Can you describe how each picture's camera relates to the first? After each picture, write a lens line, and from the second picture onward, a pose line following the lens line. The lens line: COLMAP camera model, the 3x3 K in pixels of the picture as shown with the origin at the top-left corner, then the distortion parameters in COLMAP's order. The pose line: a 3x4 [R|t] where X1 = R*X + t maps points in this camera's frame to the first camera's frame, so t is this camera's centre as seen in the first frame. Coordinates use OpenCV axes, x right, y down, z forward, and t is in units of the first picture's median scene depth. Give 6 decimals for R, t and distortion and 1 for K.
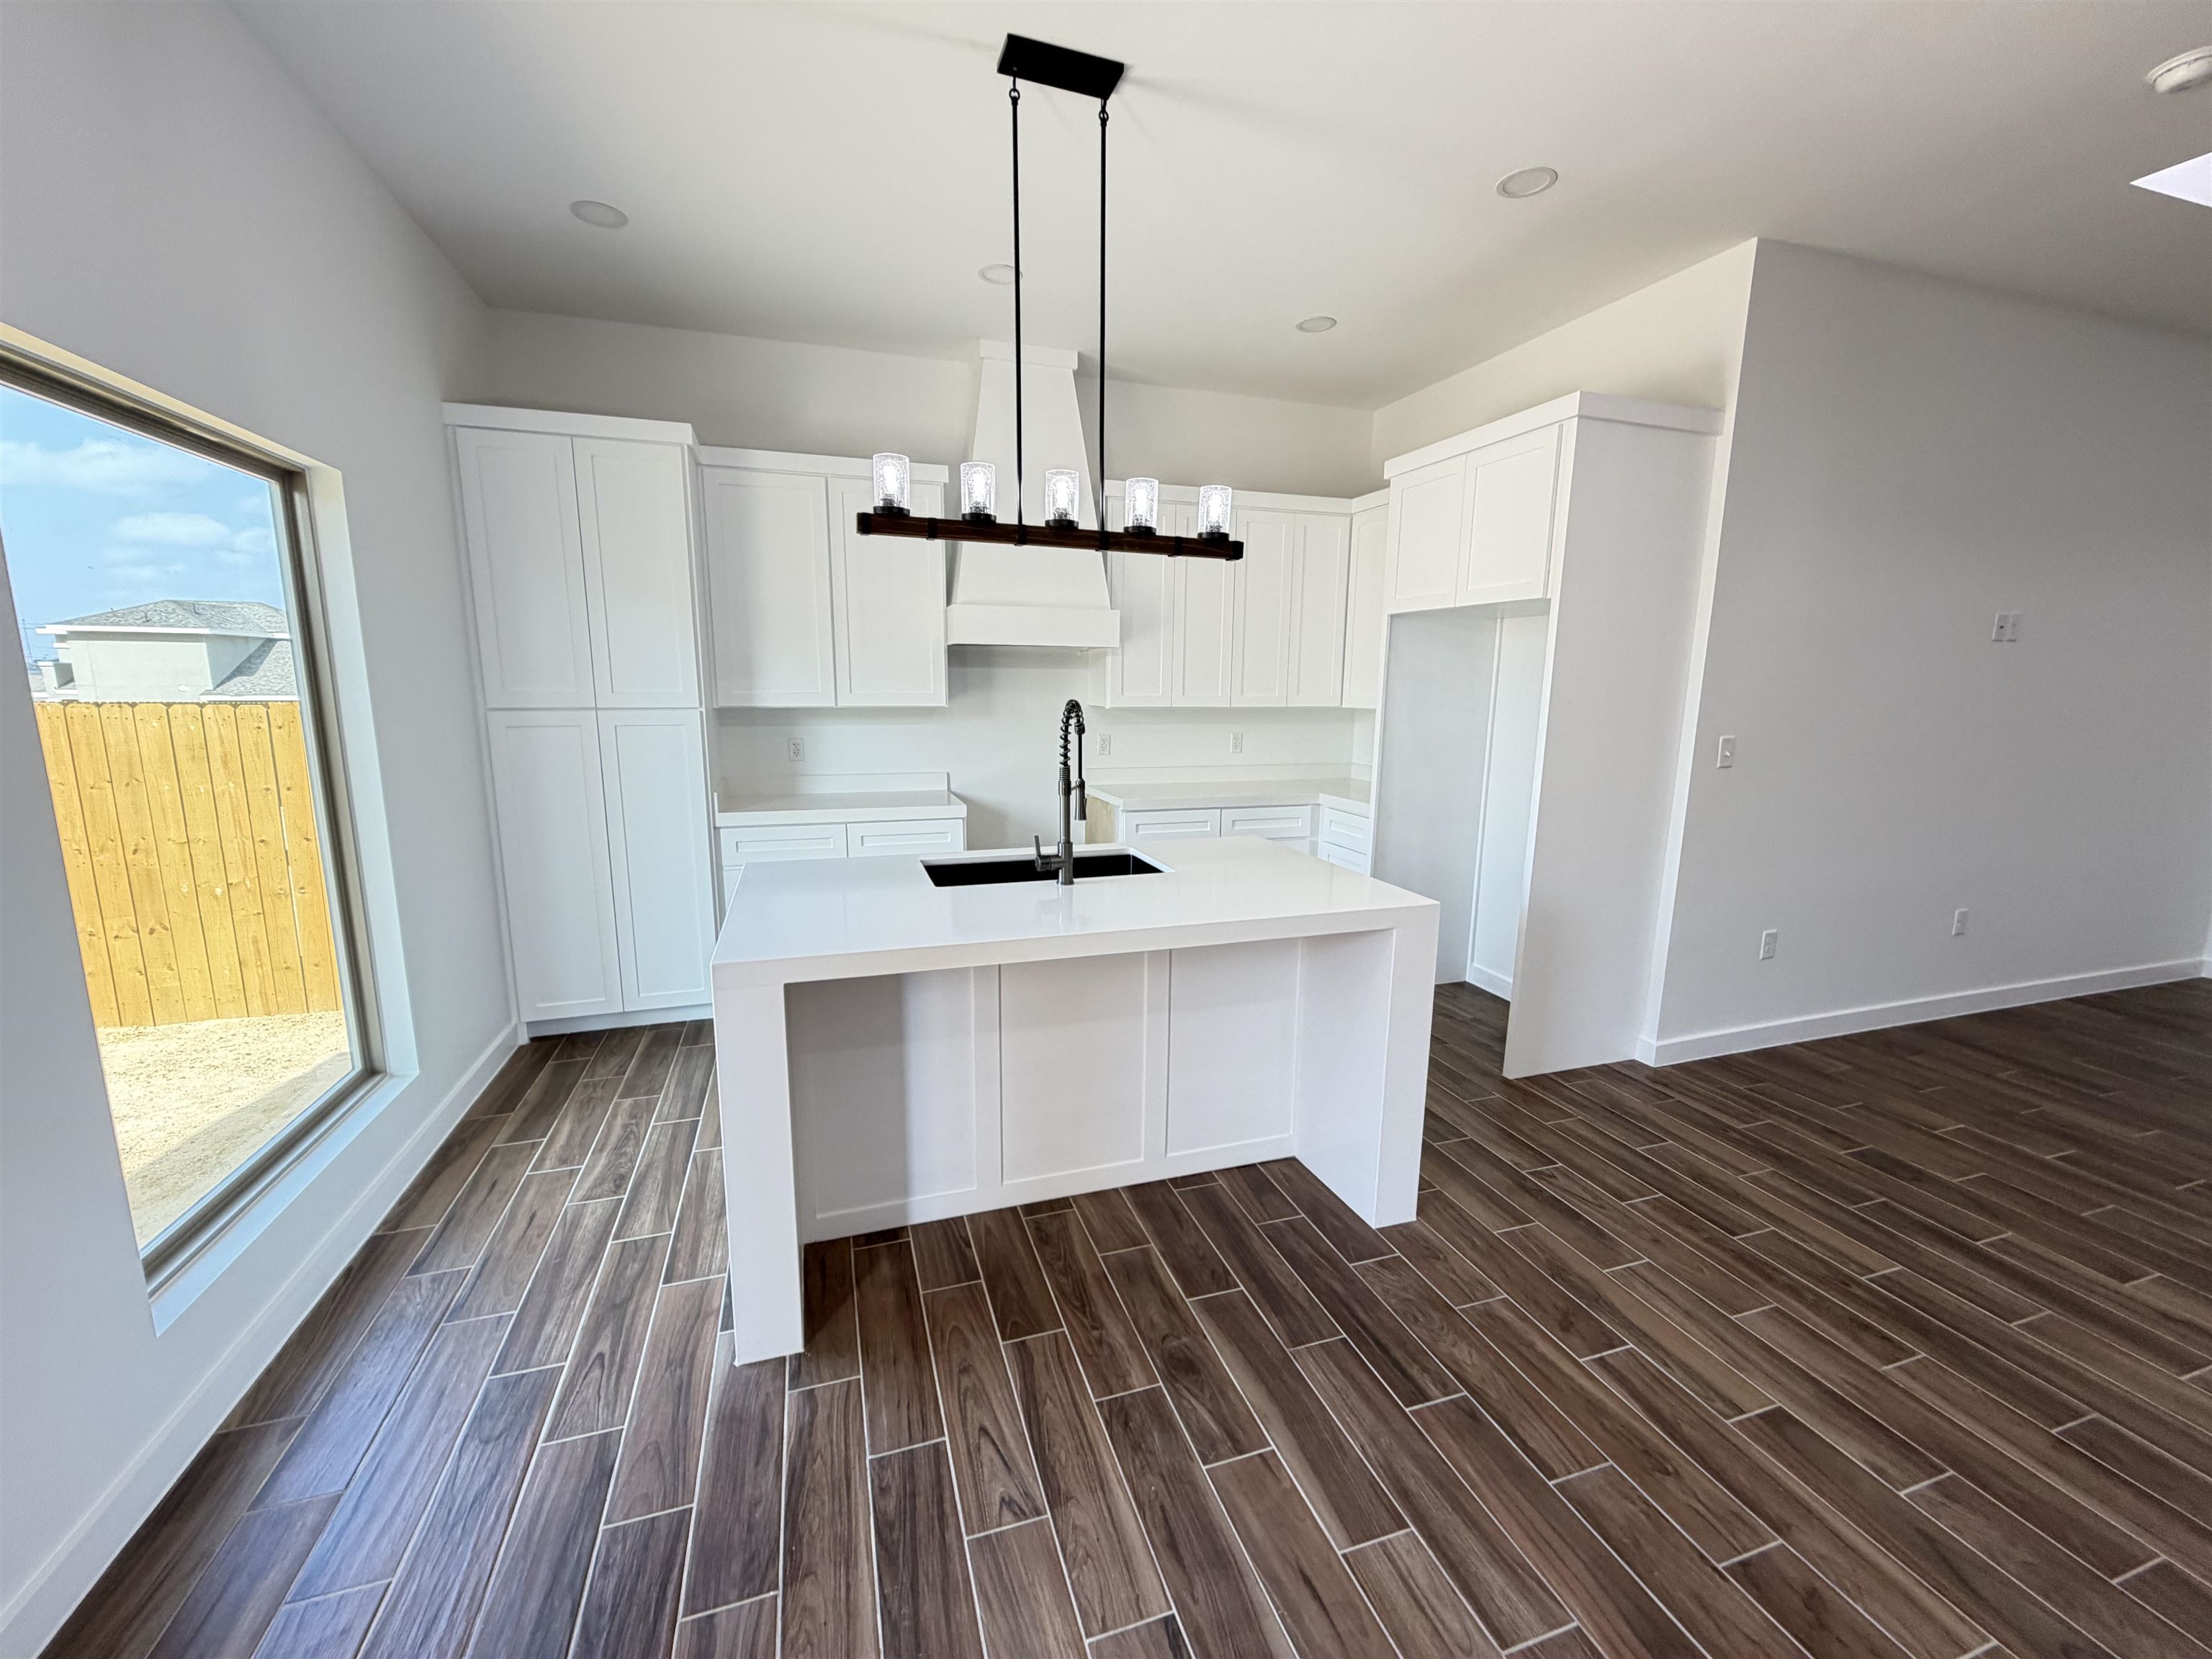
lens RADIAL K [[880.6, 0, 1099.1], [0, 880.6, 831.0], [0, 0, 1]] dist [-0.002404, 0.000549]
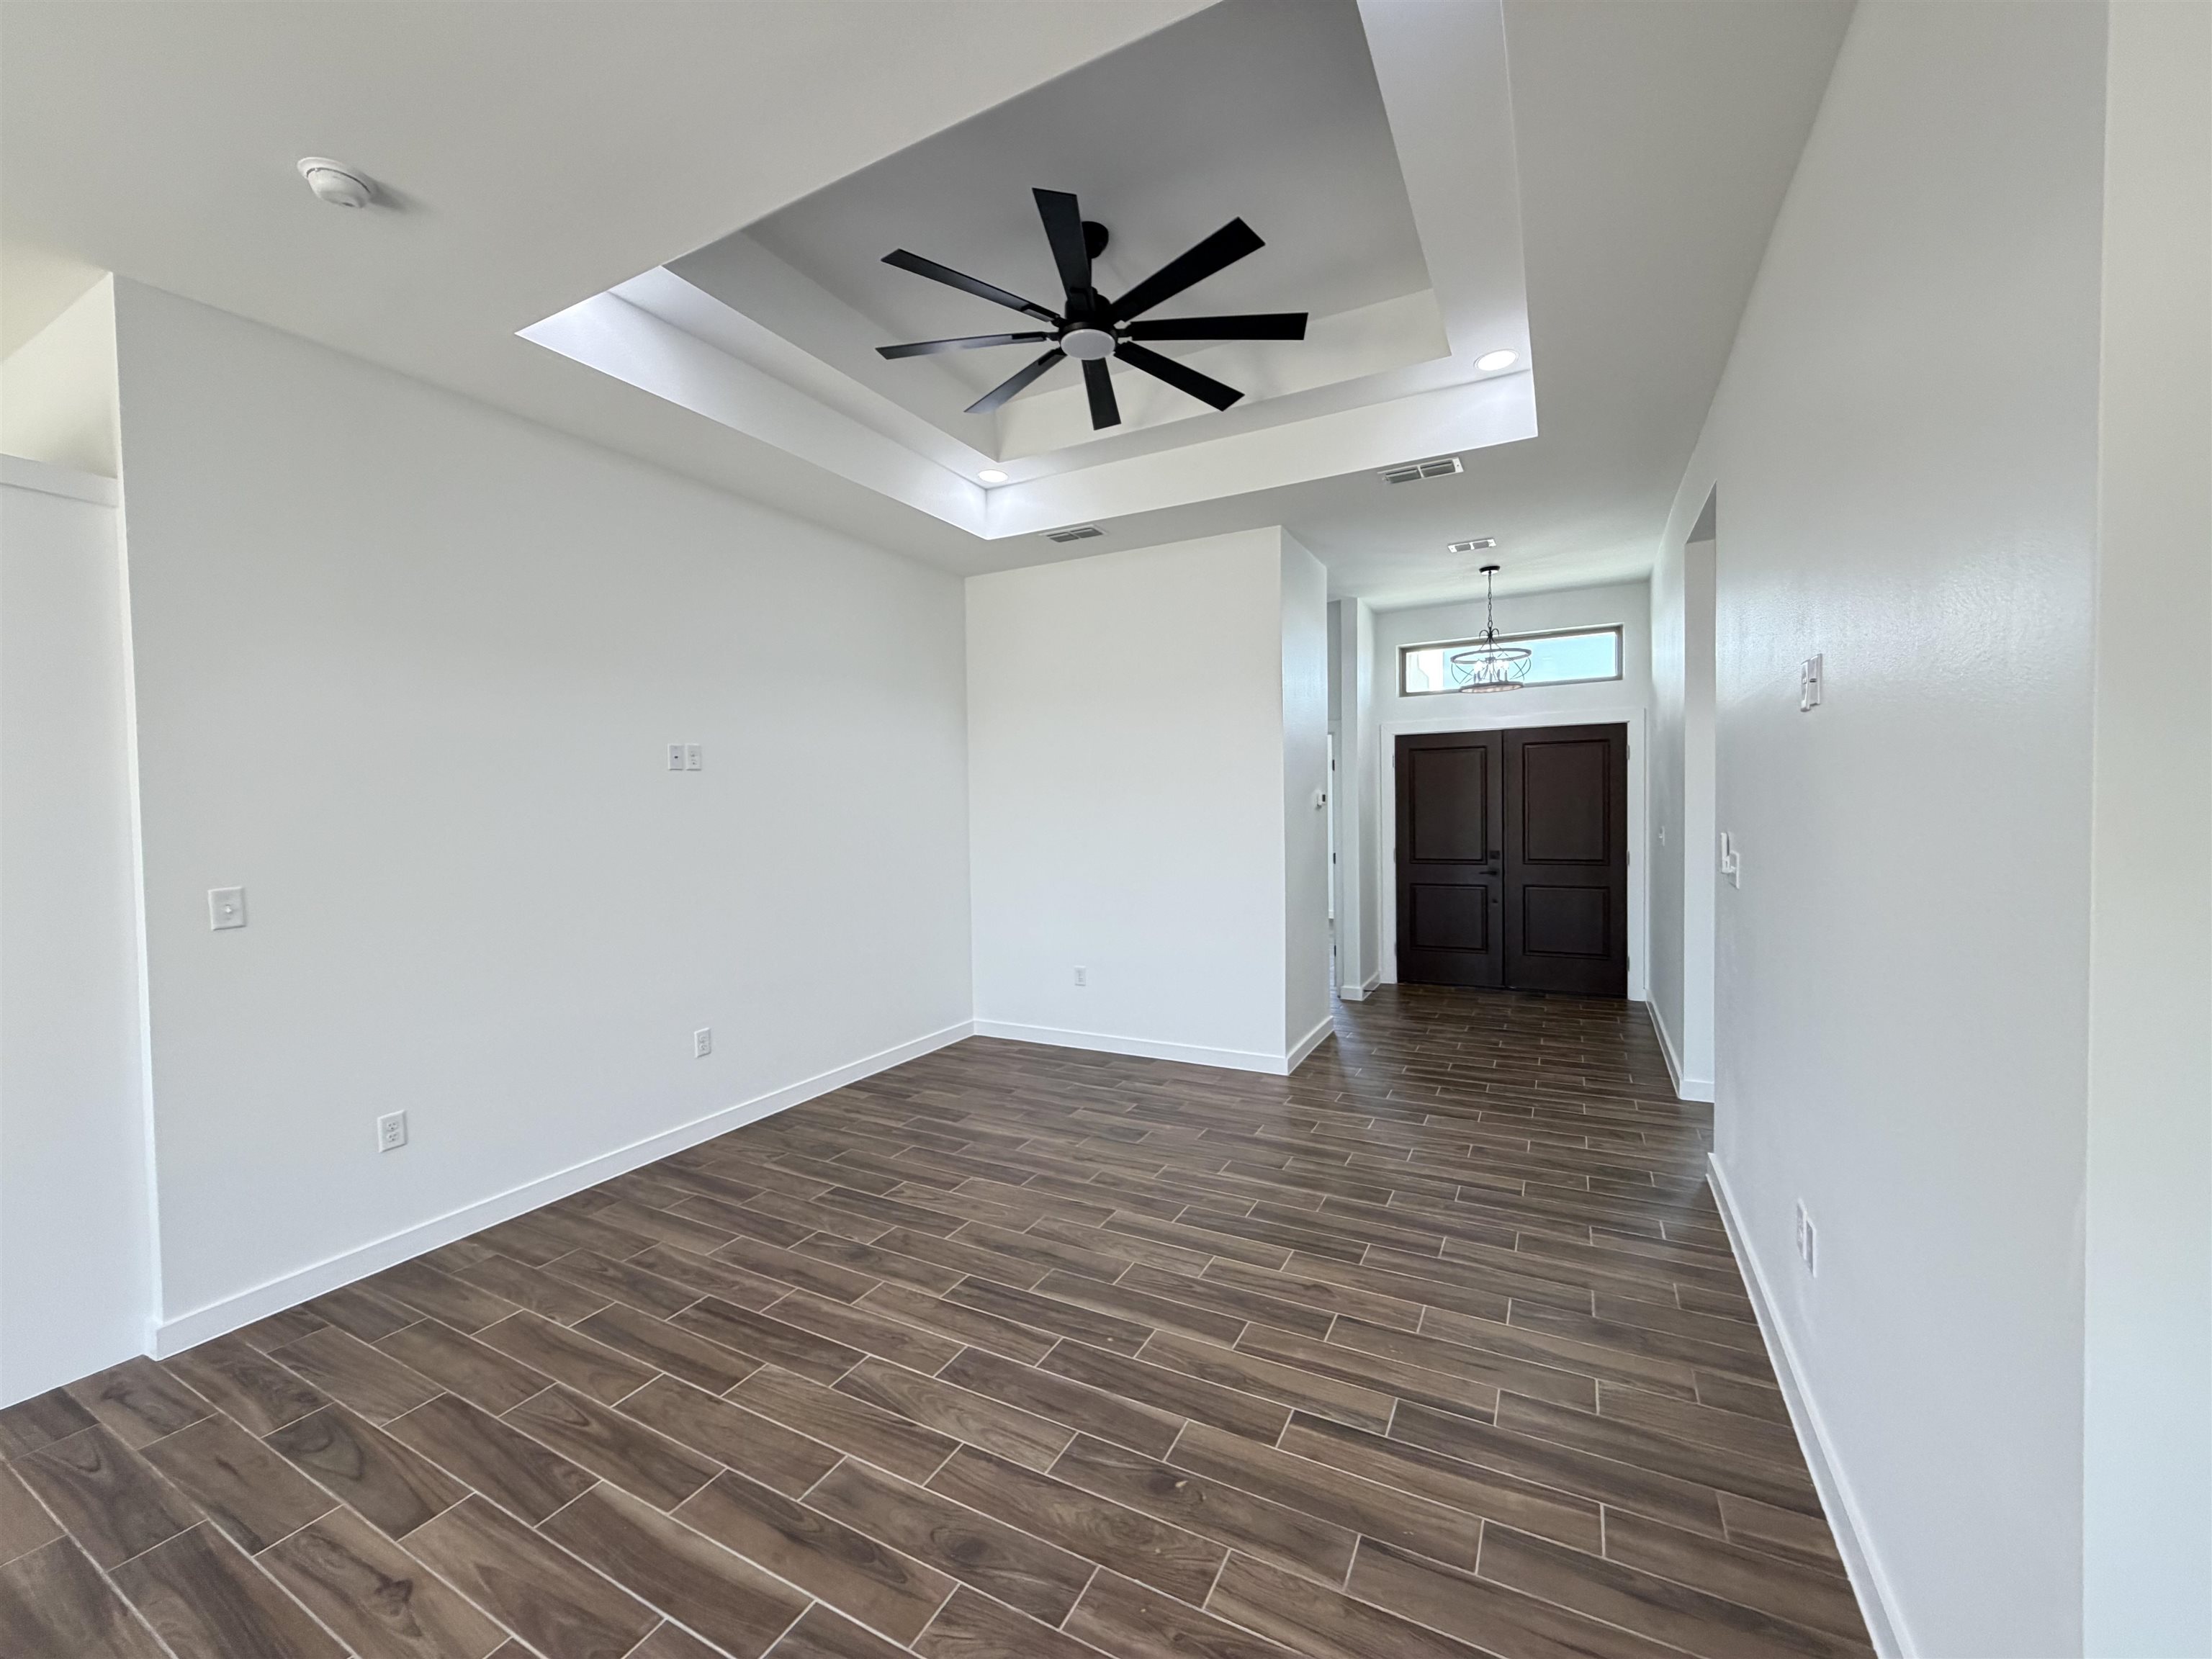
lens RADIAL K [[880.6, 0, 1099.1], [0, 880.6, 831.0], [0, 0, 1]] dist [-0.002404, 0.000549]
pose [[0.718877, -0.044745, 0.693696, 0.802665], [0.144820, 0.985670, -0.086498, 0.022849], [-0.679885, 0.162642, 0.715055, -0.097467]]
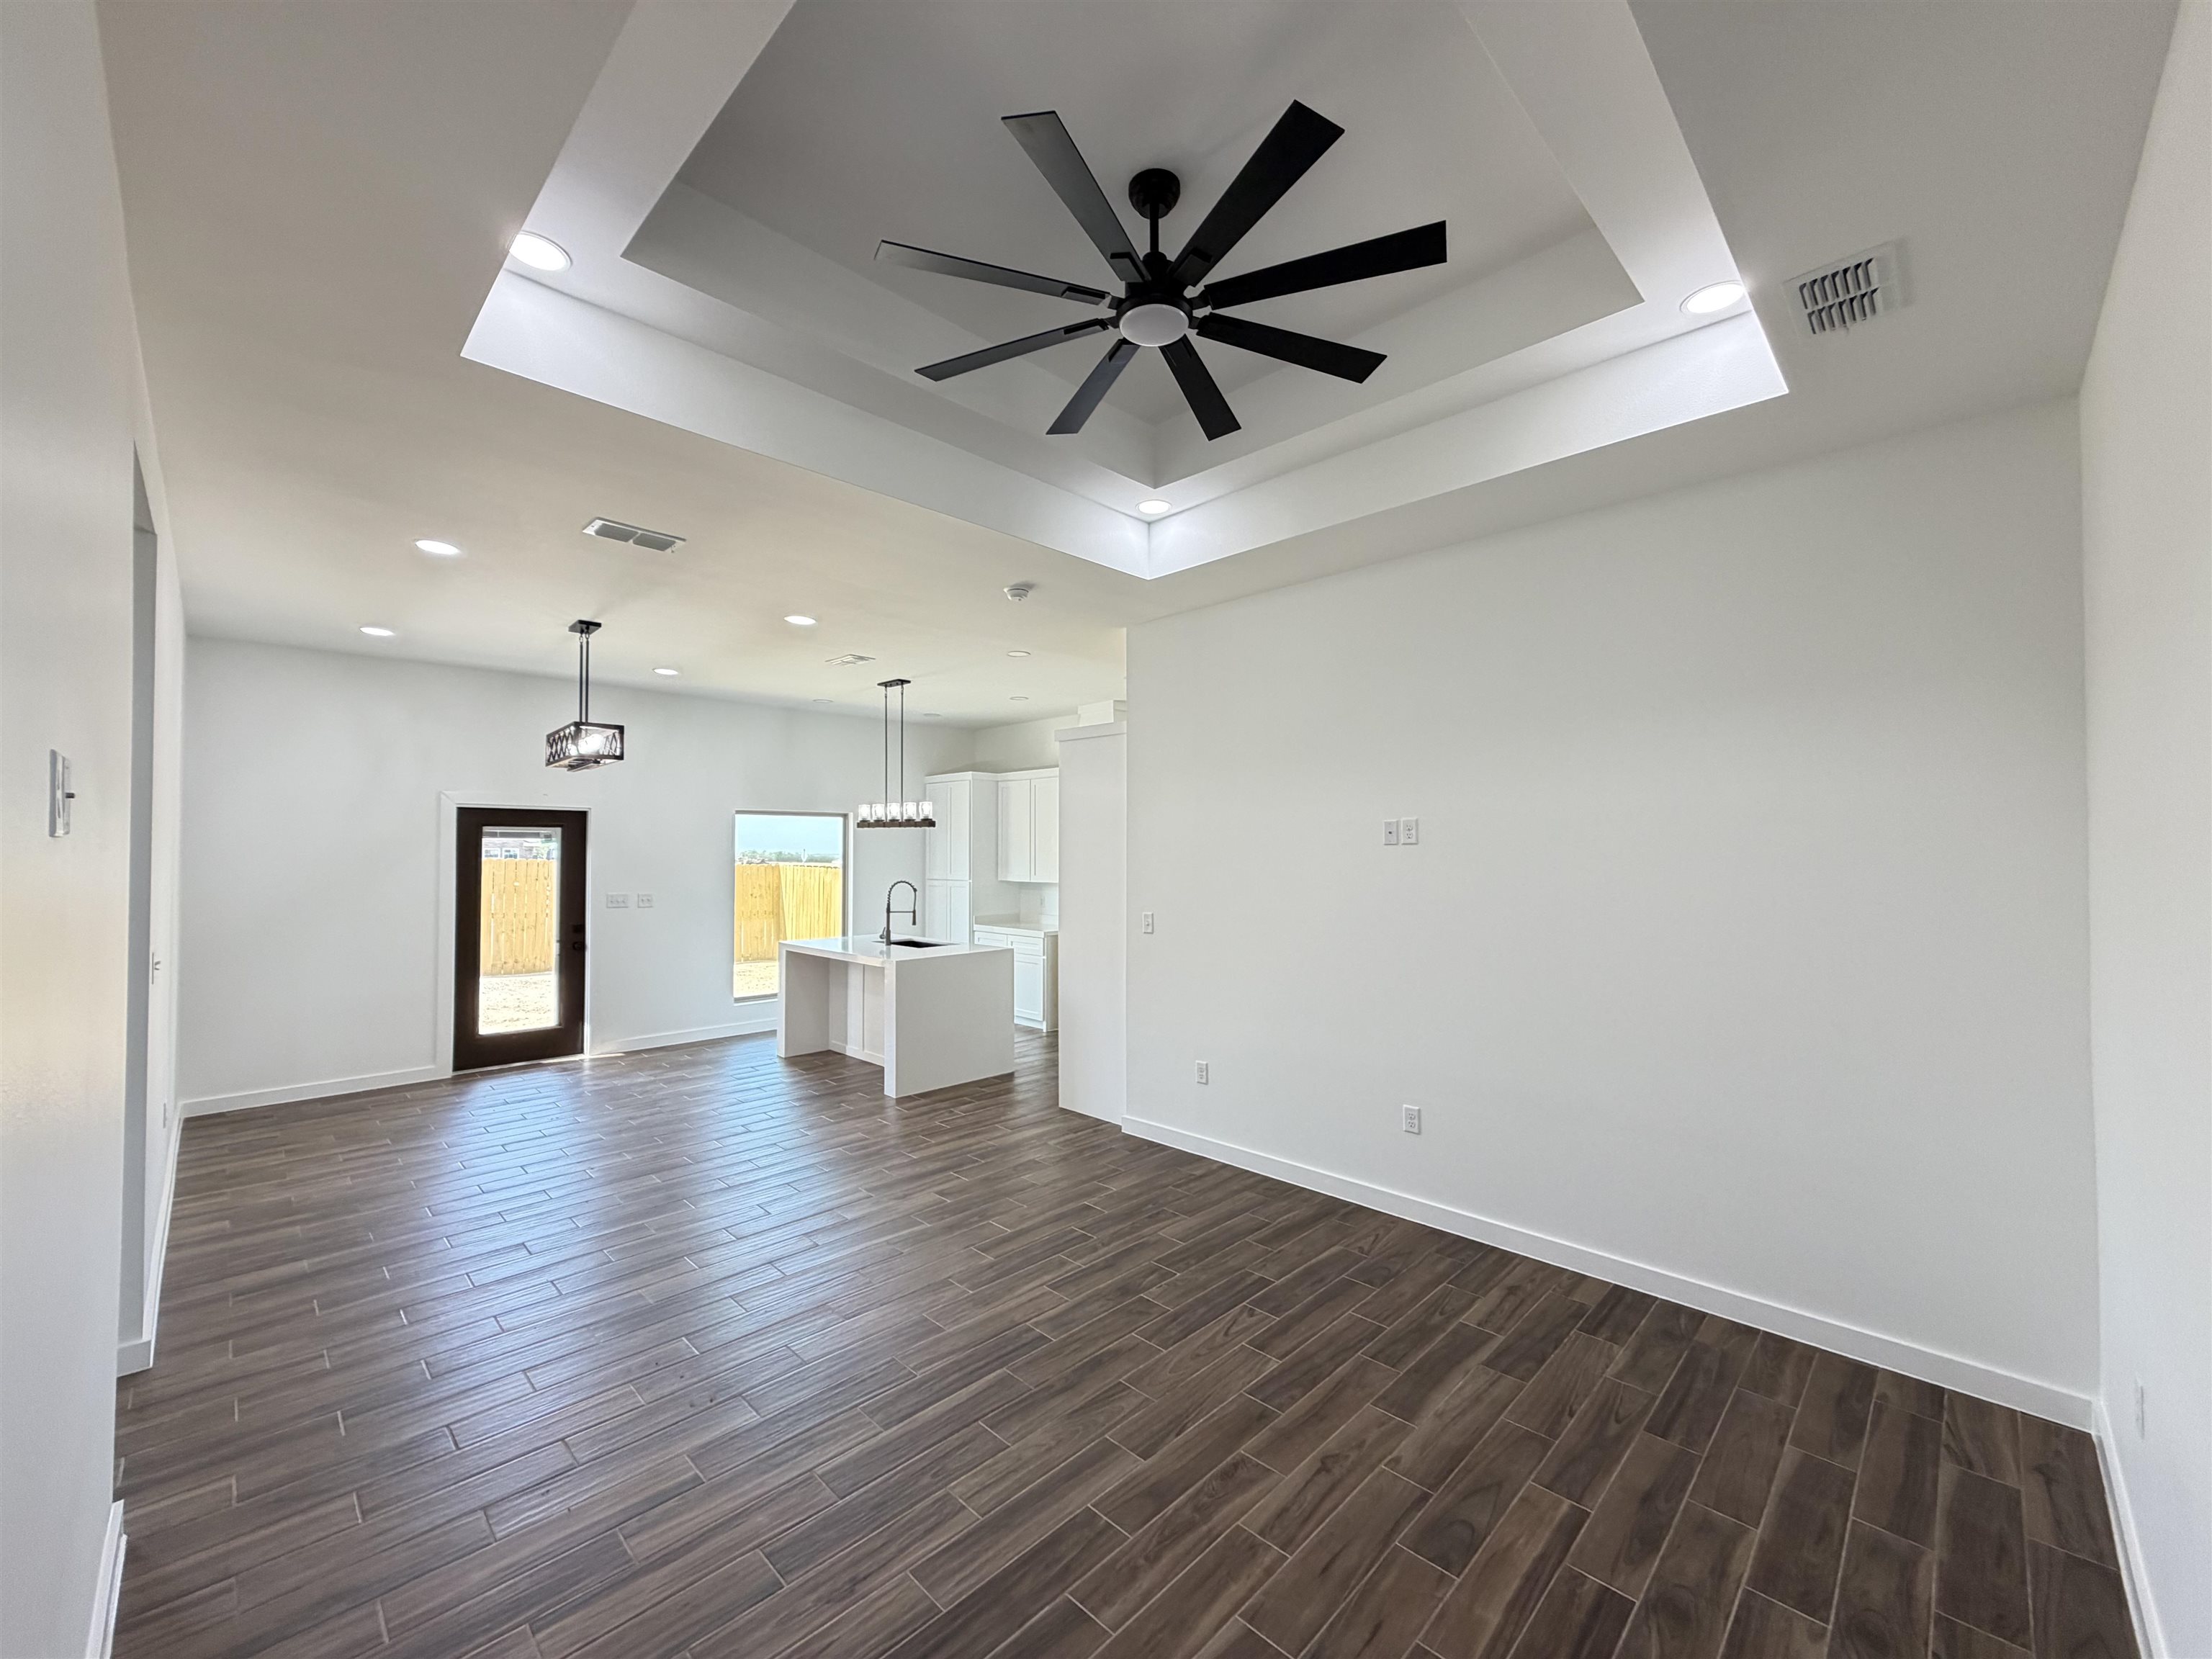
lens RADIAL K [[880.6, 0, 1099.1], [0, 880.6, 831.0], [0, 0, 1]] dist [-0.002404, 0.000549]
pose [[0.456975, -0.028647, -0.889018, 2.235029], [-0.146348, 0.983438, -0.106916, -0.077868], [0.877358, 0.178964, 0.445214, 0.236736]]
